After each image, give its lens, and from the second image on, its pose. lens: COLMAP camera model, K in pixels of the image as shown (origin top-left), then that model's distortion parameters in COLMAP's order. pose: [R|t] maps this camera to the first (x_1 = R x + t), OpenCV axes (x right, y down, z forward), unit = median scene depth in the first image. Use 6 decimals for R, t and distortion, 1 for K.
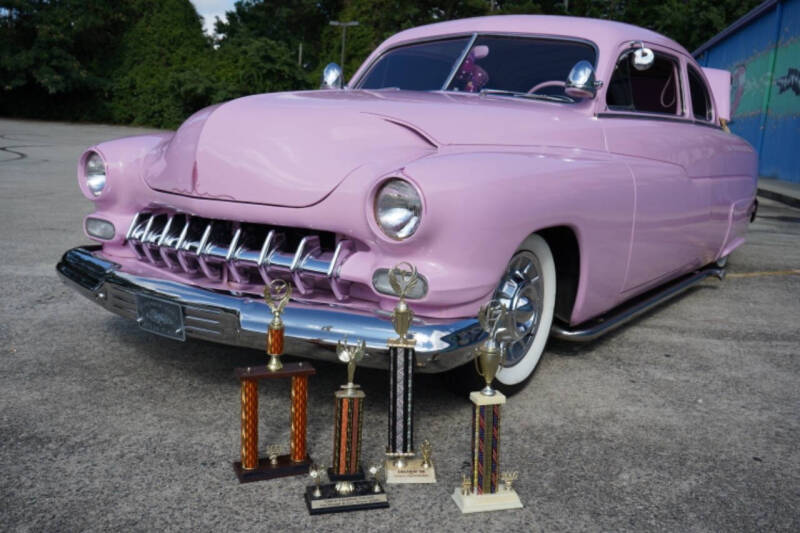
lens RADIAL K [[770.7, 0, 397.1], [0, 770.7, 265.6], [0, 0, 1]] dist [0.006331, 0.010491]
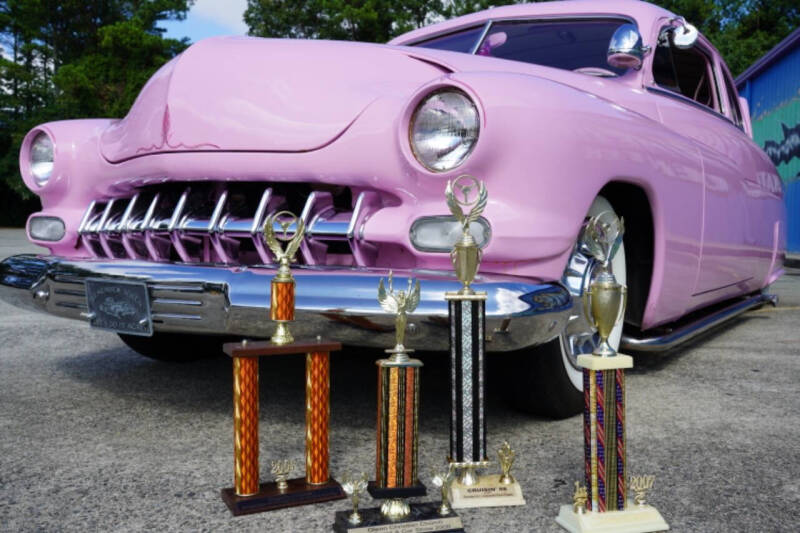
lens RADIAL K [[770.7, 0, 397.1], [0, 770.7, 265.6], [0, 0, 1]] dist [0.006331, 0.010491]
pose [[0.998927, -0.034245, 0.031178, -0.064963], [0.038038, 0.990711, -0.130553, 0.136948], [-0.026418, 0.131599, 0.990951, 0.265800]]
